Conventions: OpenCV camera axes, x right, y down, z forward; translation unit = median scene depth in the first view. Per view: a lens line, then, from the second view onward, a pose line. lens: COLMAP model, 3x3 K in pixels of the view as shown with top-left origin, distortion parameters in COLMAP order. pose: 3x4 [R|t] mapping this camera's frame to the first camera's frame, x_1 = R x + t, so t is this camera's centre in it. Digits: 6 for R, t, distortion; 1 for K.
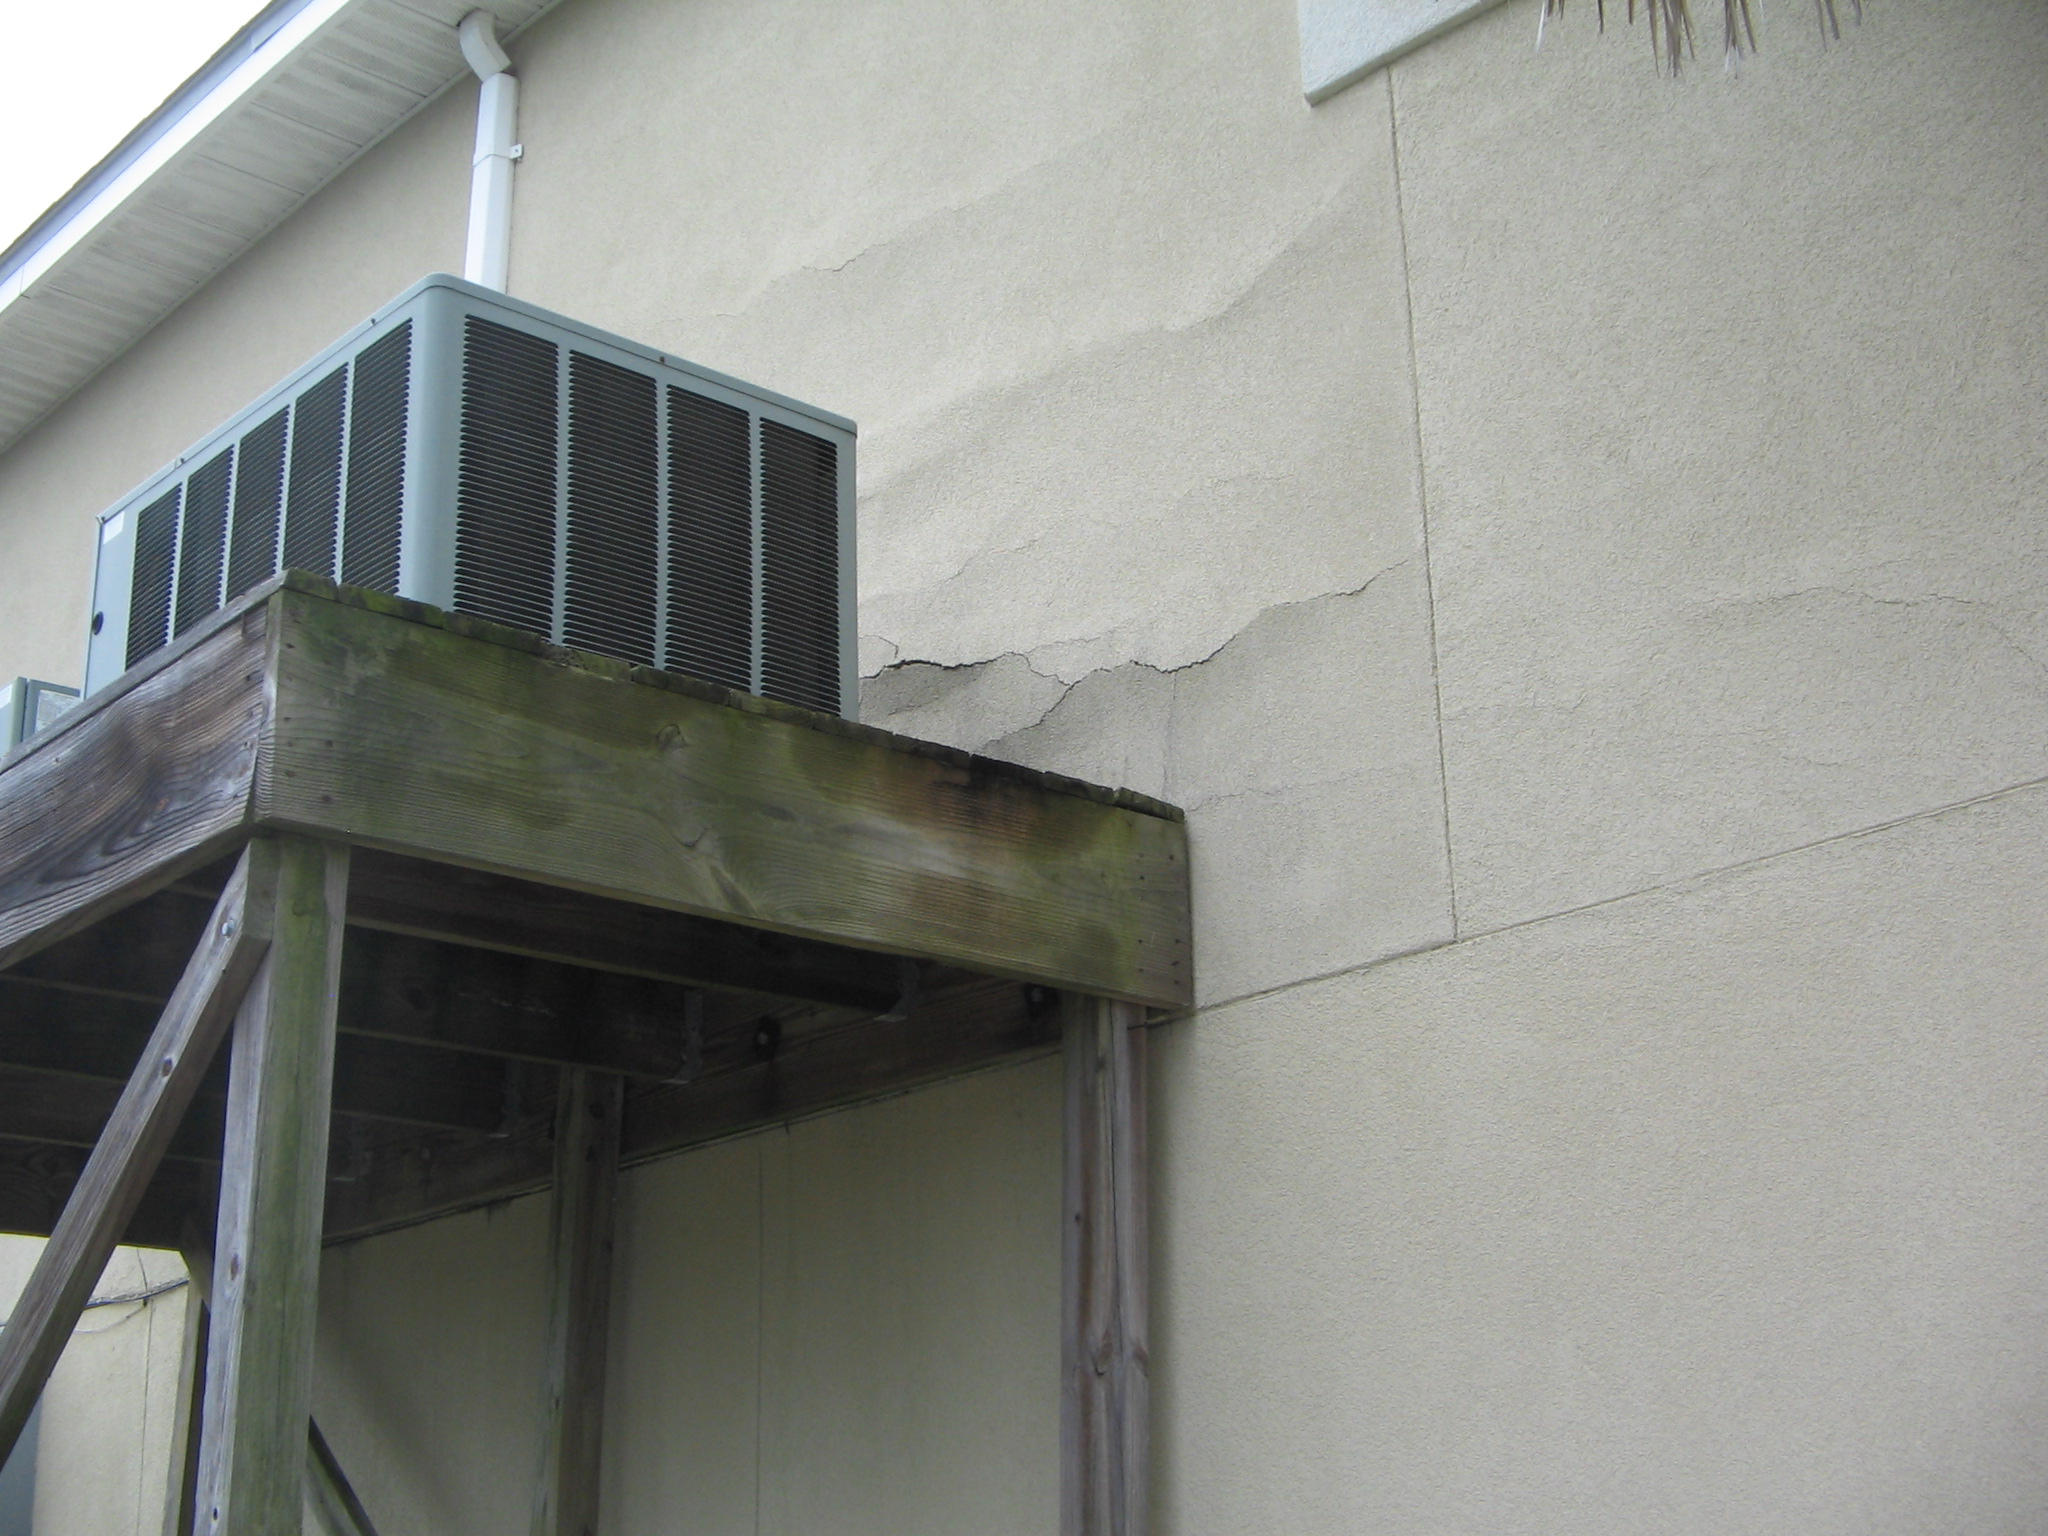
lens RADIAL K [[2690.5, 0, 1024.0], [0, 2690.5, 768.0], [0, 0, 1]] dist [-0.014192, -0.013021]
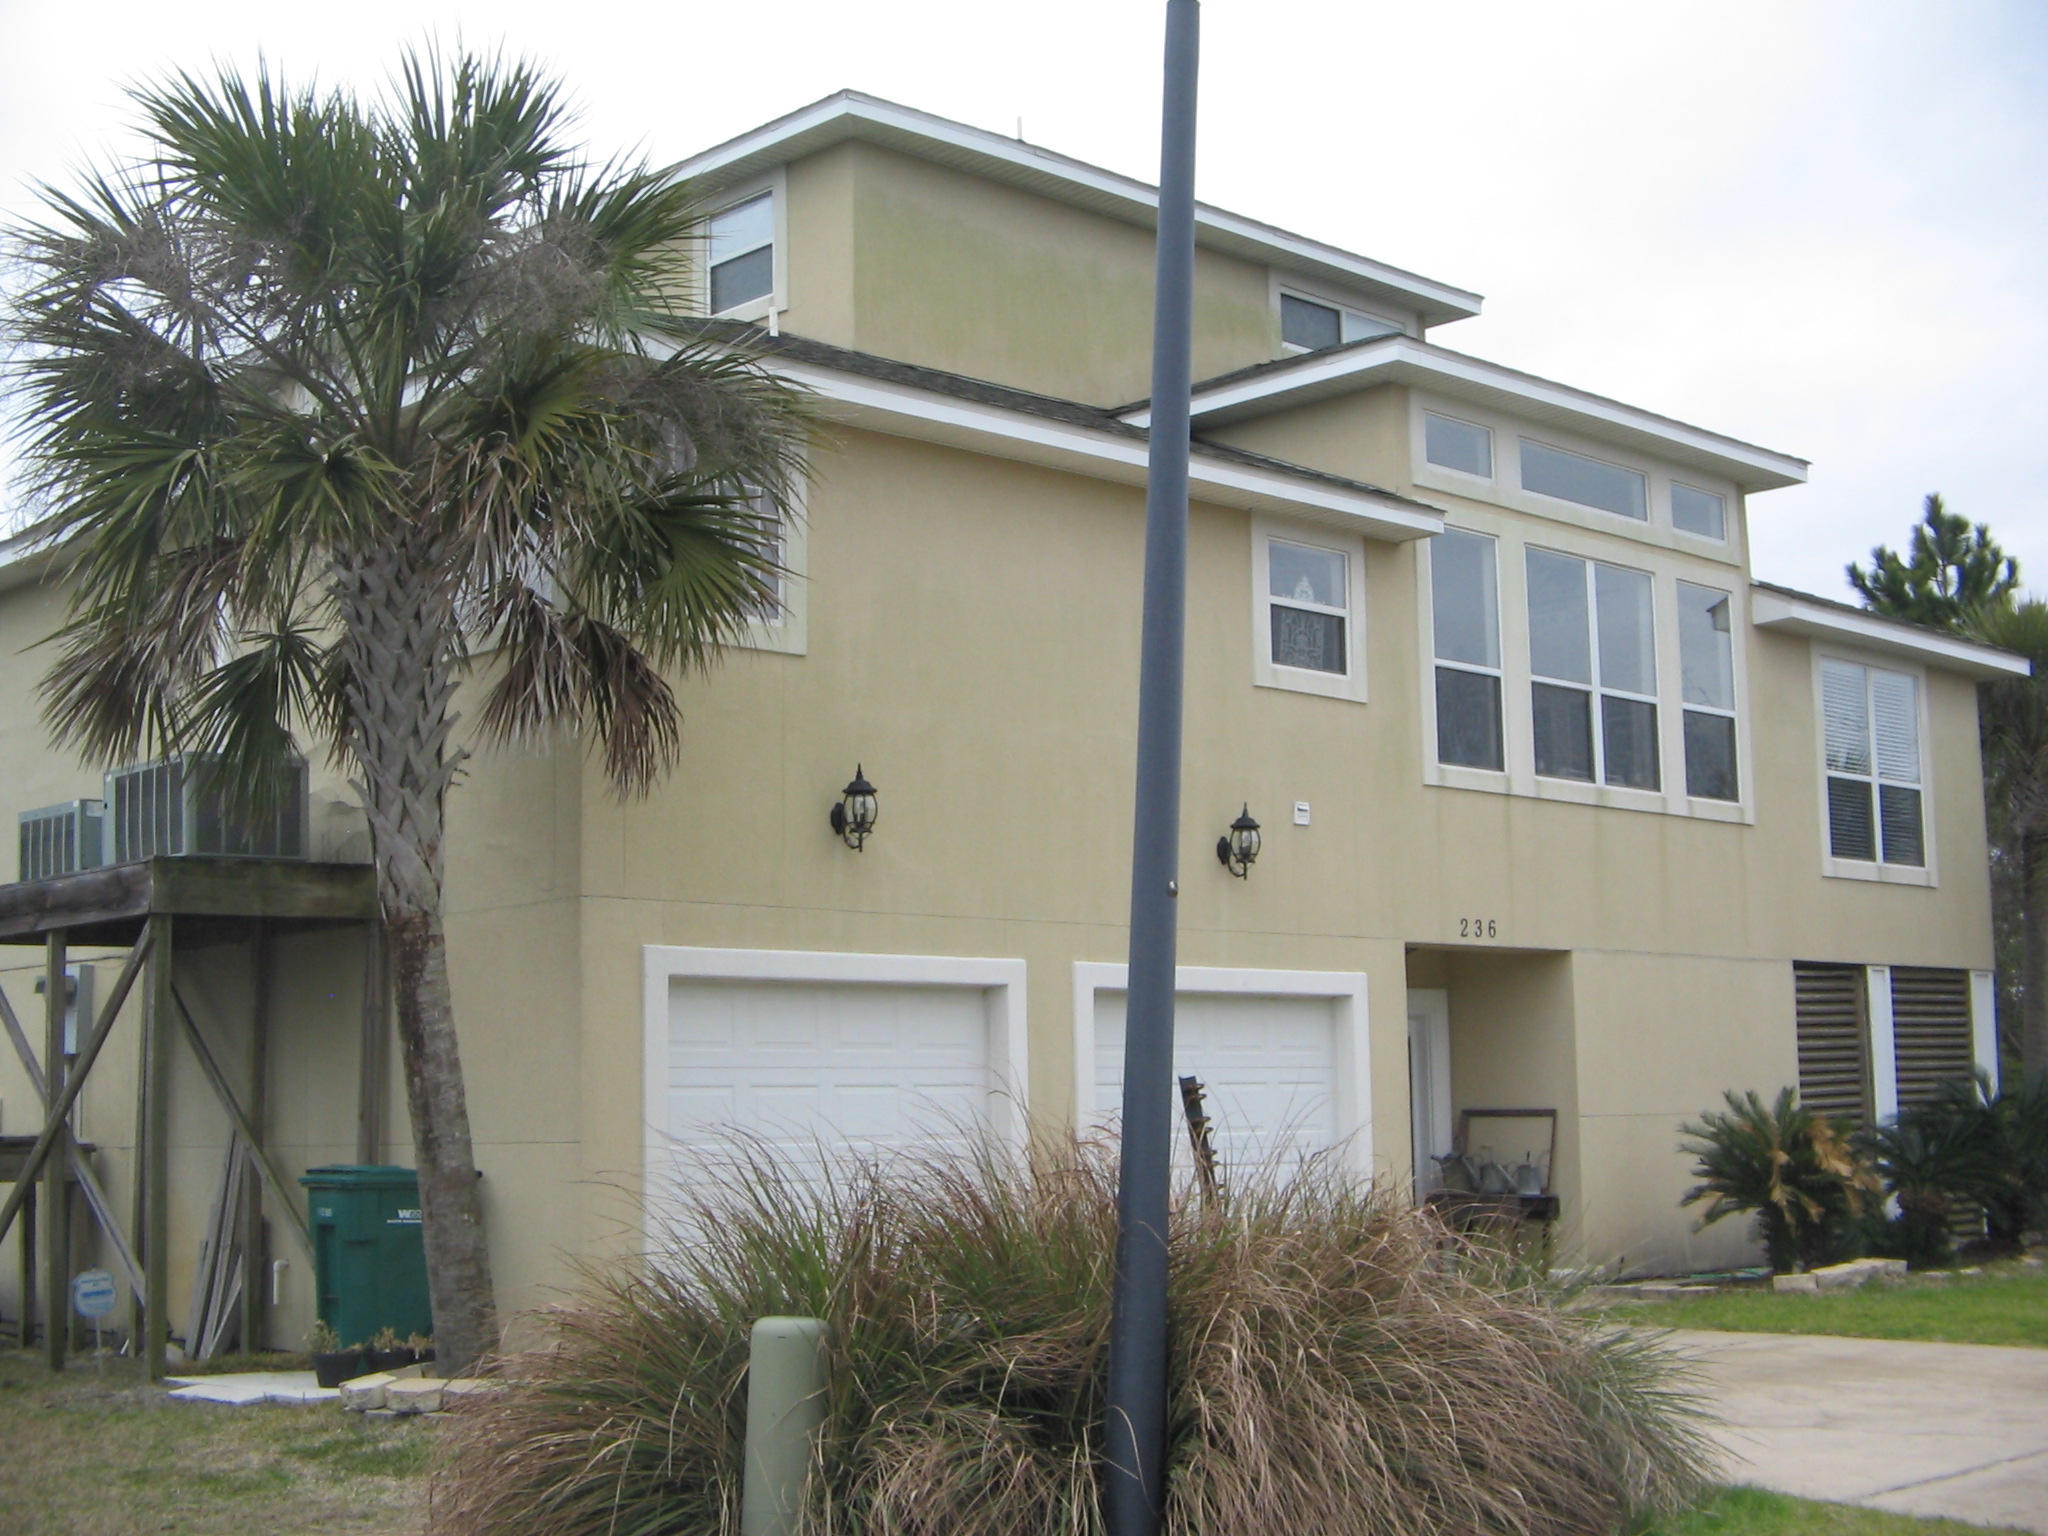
lens RADIAL K [[2690.5, 0, 1024.0], [0, 2690.5, 768.0], [0, 0, 1]] dist [-0.014192, -0.013021]
pose [[0.999632, 0.000470, 0.027124, 0.991557], [-0.005677, 0.981343, 0.192183, -1.009754], [-0.026528, -0.192266, 0.980984, -3.208637]]
